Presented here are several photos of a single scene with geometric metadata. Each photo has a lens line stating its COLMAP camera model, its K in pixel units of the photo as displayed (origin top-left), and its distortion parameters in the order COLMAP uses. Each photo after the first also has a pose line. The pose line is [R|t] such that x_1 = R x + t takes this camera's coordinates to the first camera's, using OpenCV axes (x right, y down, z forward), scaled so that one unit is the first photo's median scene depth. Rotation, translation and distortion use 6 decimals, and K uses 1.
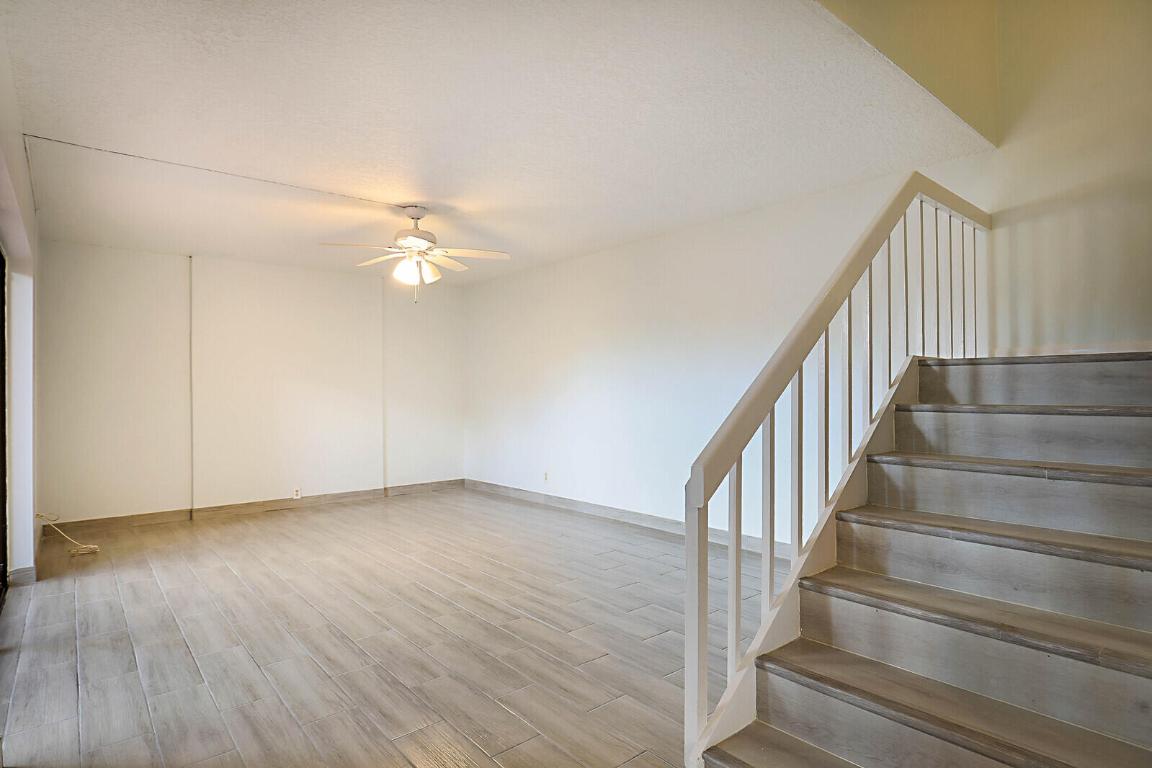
lens RADIAL K [[609.4, 0, 566.3], [0, 609.4, 383.3], [0, 0, 1]] dist [-0.026421, 0.000089]
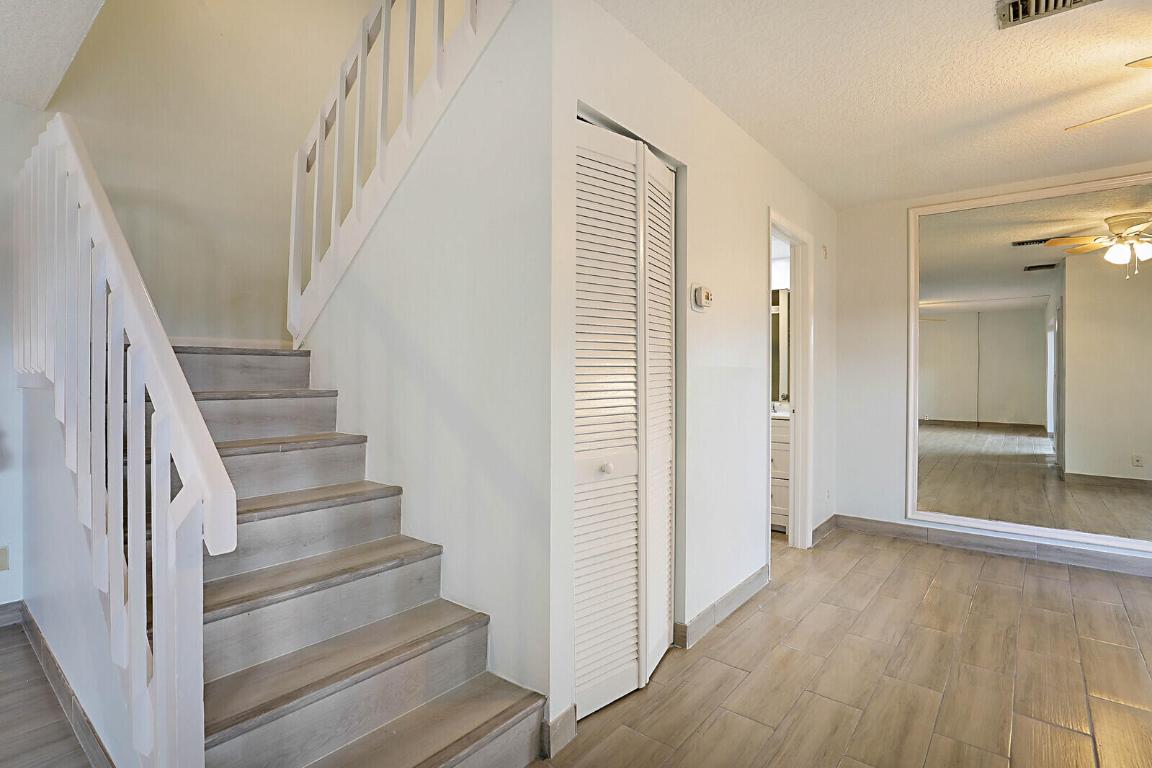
lens RADIAL K [[554.6, 0, 573.6], [0, 554.6, 379.9], [0, 0, 1]] dist [-0.009959, 0.001134]
pose [[-0.198657, 0.001797, 0.980067, -0.253571], [-0.011661, 0.999923, -0.004197, 0.008588], [-0.980000, -0.012262, -0.198621, 0.415727]]
